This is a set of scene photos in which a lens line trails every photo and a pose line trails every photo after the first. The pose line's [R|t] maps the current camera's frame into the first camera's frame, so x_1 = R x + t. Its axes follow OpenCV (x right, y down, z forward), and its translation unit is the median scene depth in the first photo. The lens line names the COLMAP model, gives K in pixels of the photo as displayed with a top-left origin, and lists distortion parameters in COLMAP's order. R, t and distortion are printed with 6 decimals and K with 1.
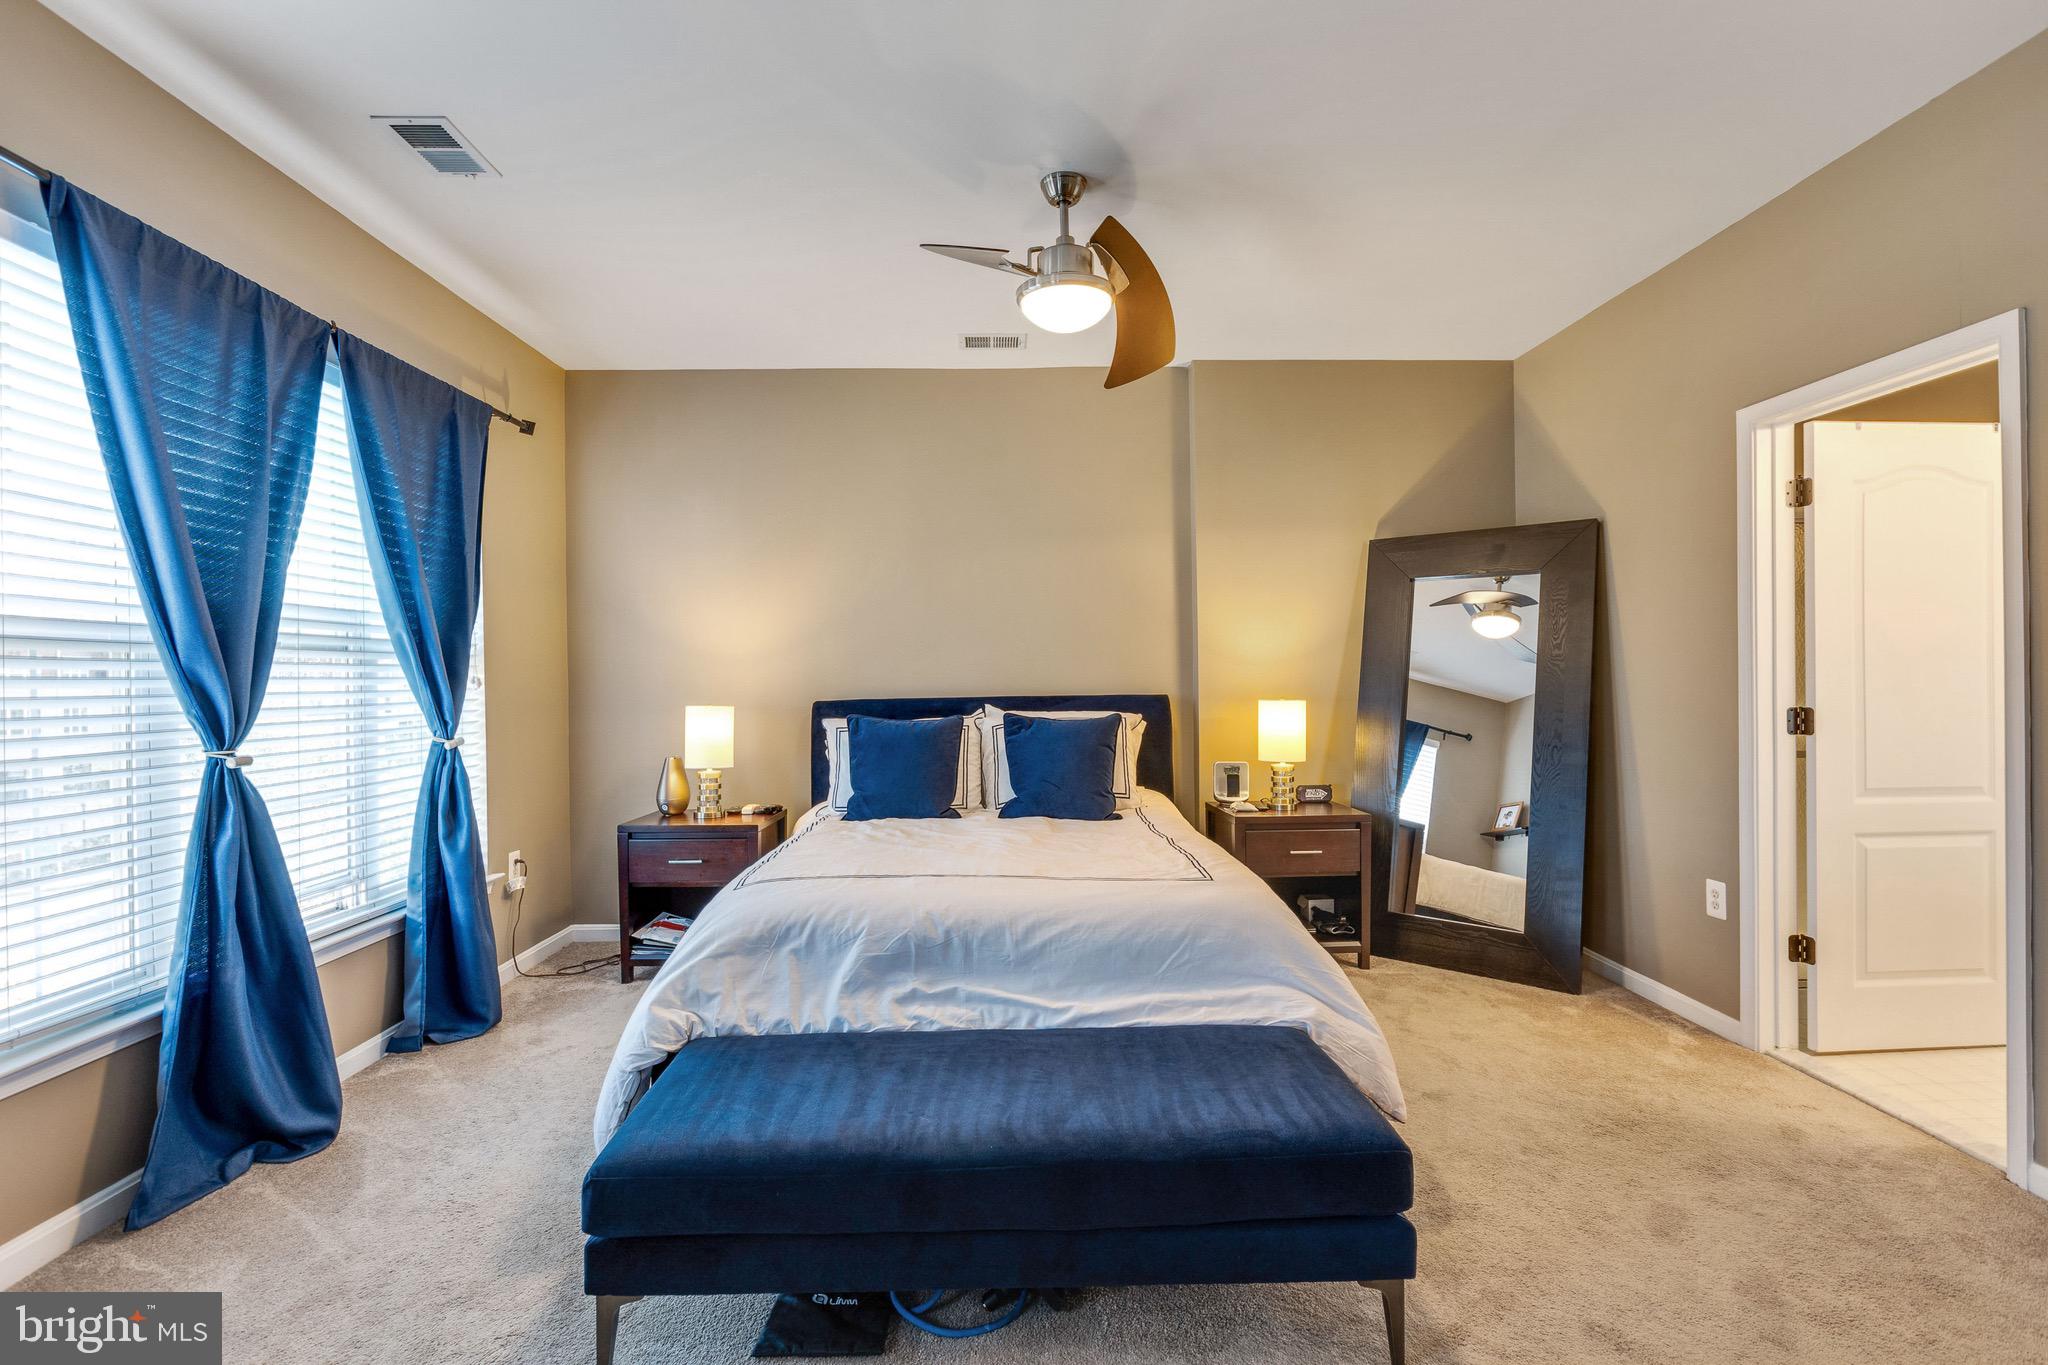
lens RADIAL K [[957.5, 0, 1026.4], [0, 957.5, 682.1], [0, 0, 1]] dist [-0.003939, -0.000276]
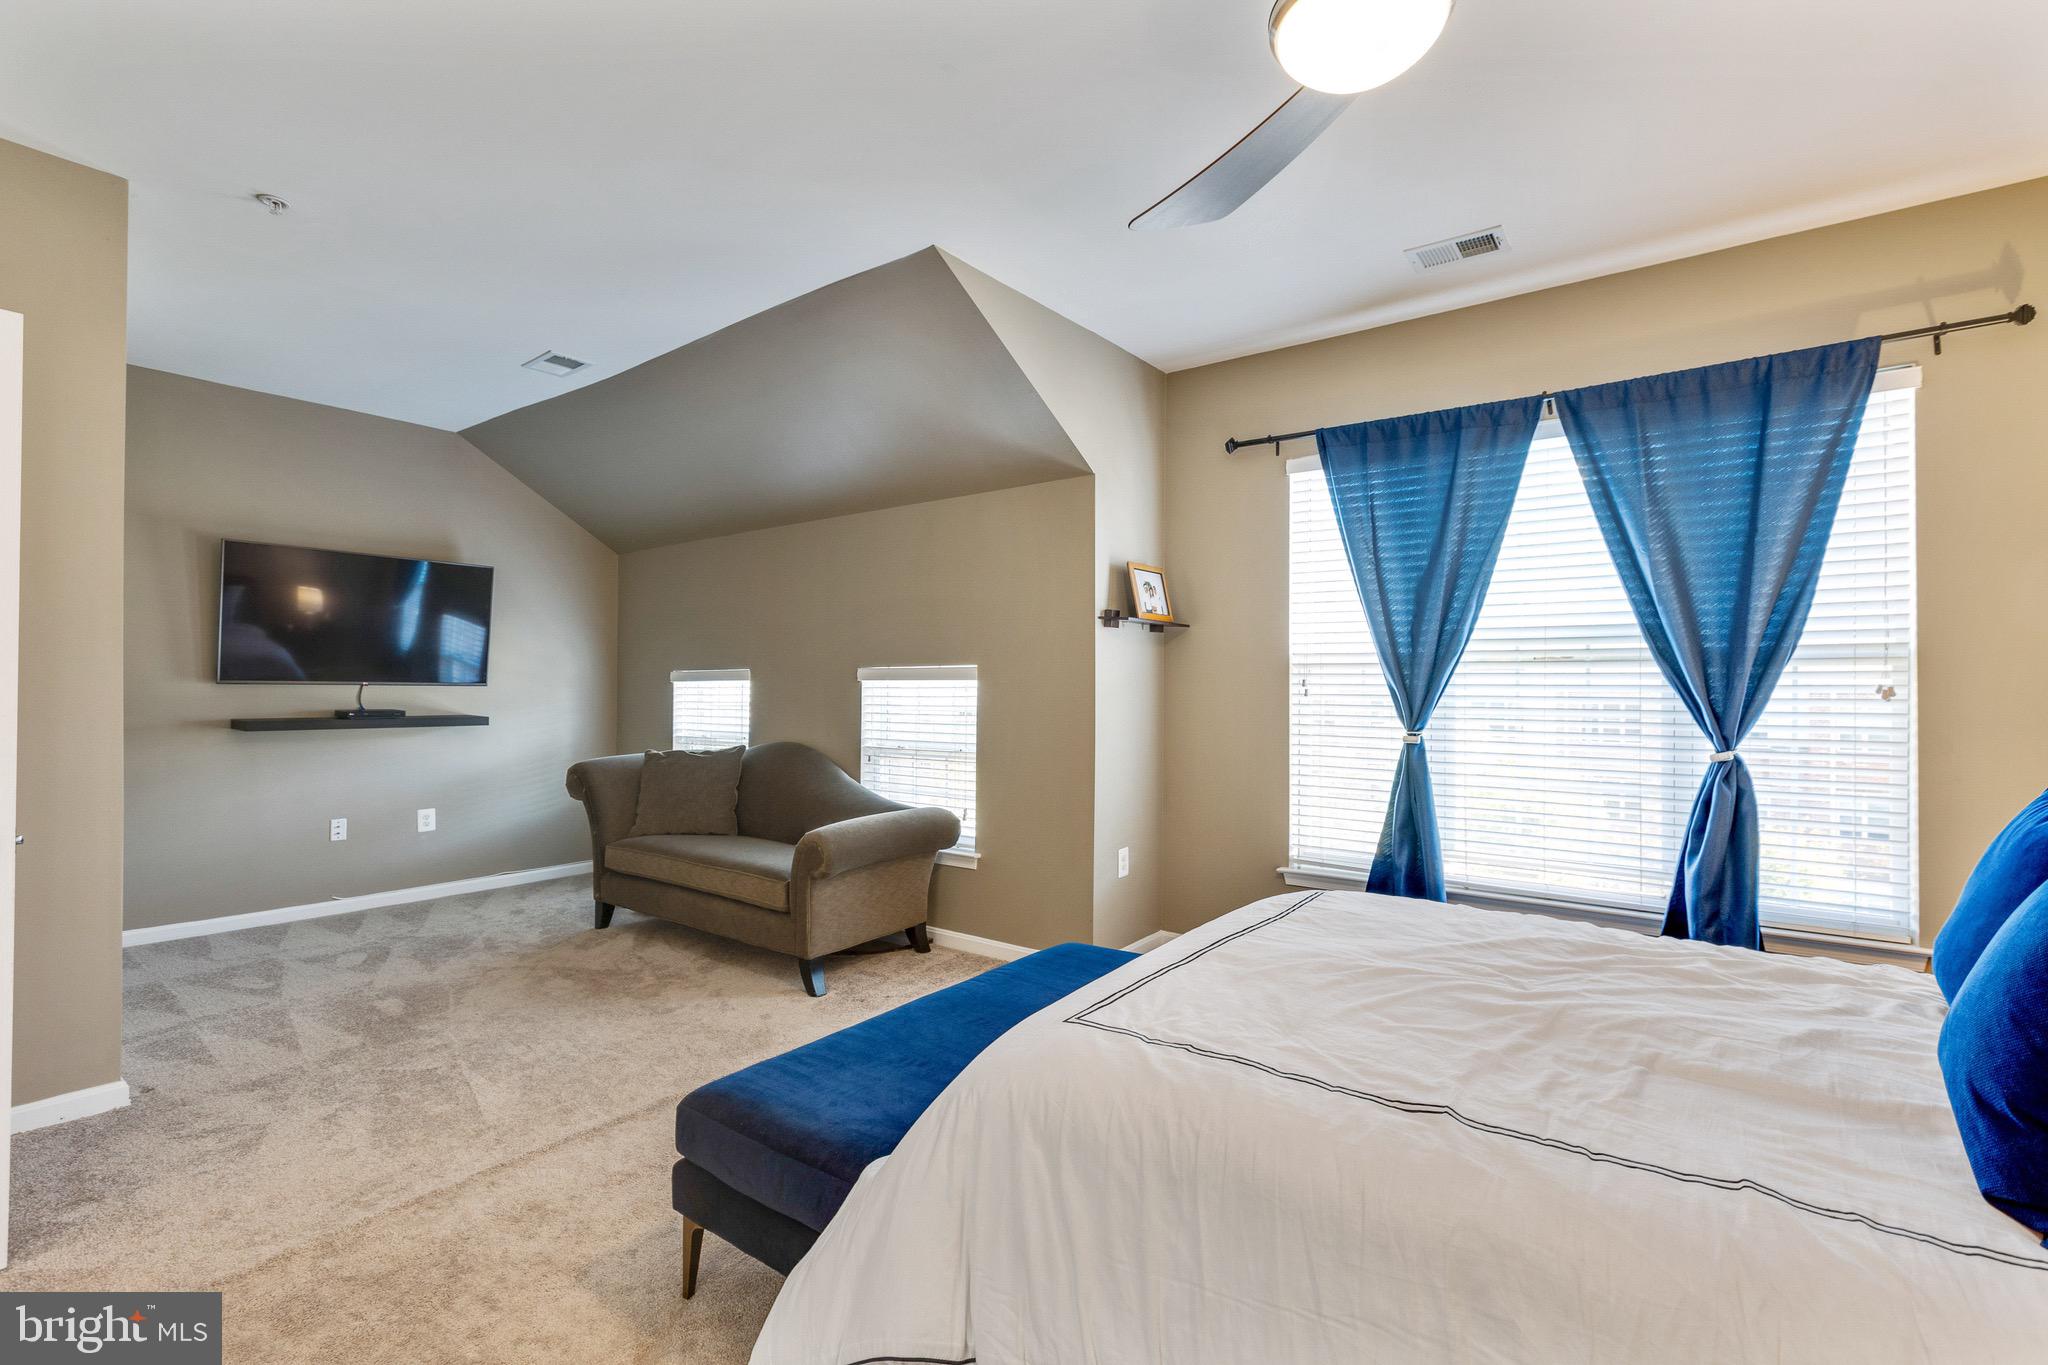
lens RADIAL K [[924.8, 0, 1028.9], [0, 924.8, 664.7], [0, 0, 1]] dist [0.000031, 0.000307]
pose [[-0.622778, -0.008835, -0.782349, 0.600765], [-0.001949, 0.999951, -0.009740, -0.017451], [0.782396, -0.004541, -0.622764, 1.216681]]
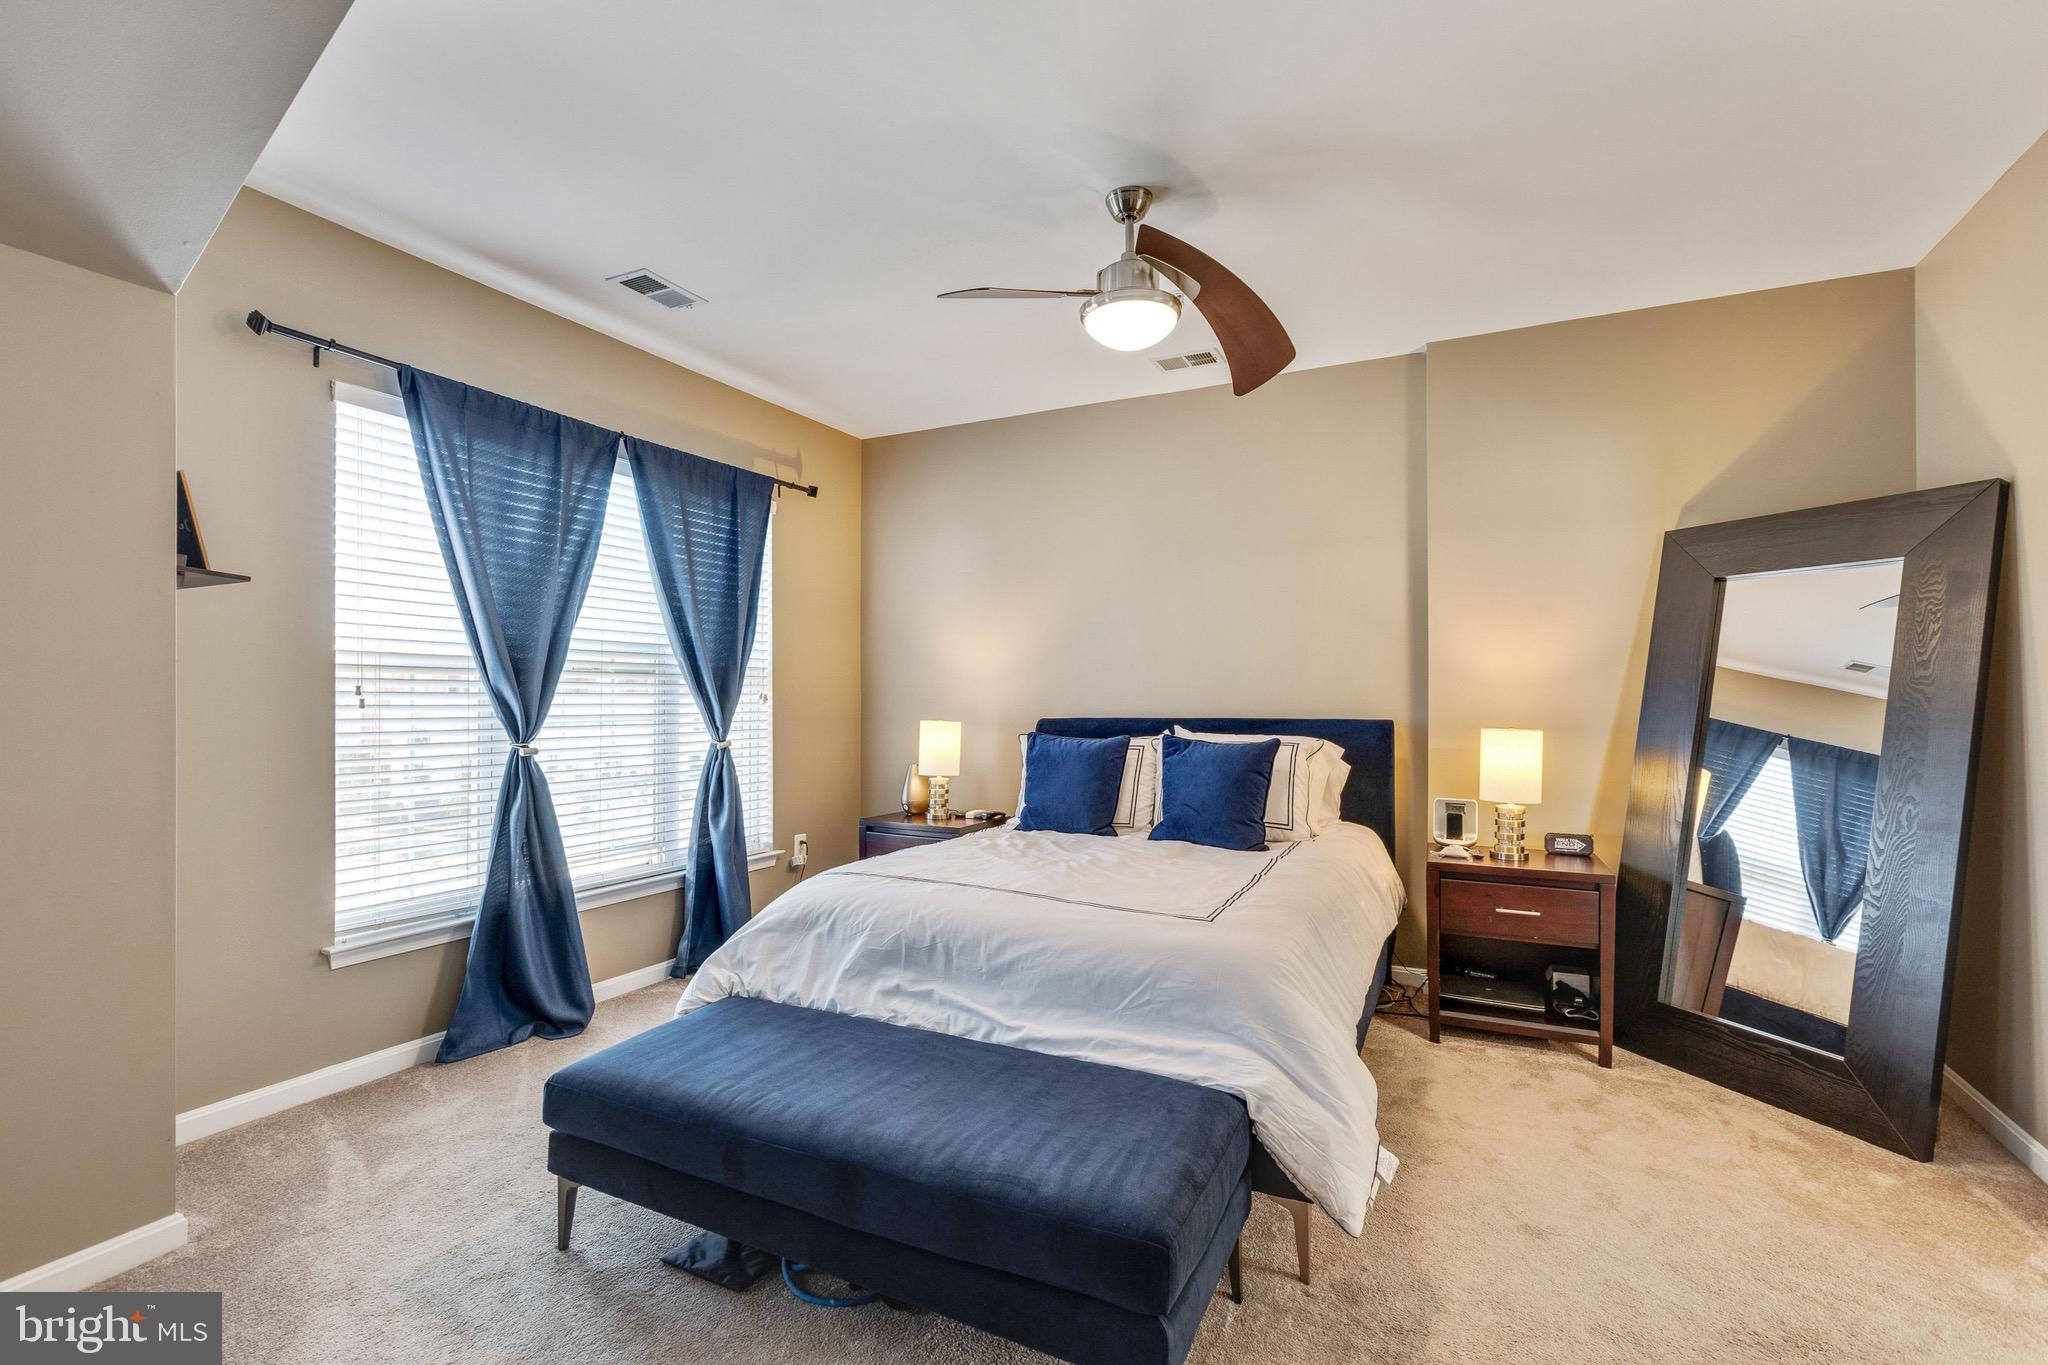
lens RADIAL K [[924.8, 0, 1017.9], [0, 924.8, 697.9], [0, 0, 1]] dist [0.000031, 0.000307]
pose [[0.879748, 0.011053, -0.475312, 0.399106], [-0.012434, 0.999923, 0.000239, -0.005584], [0.475278, 0.005700, 0.879817, 0.111805]]
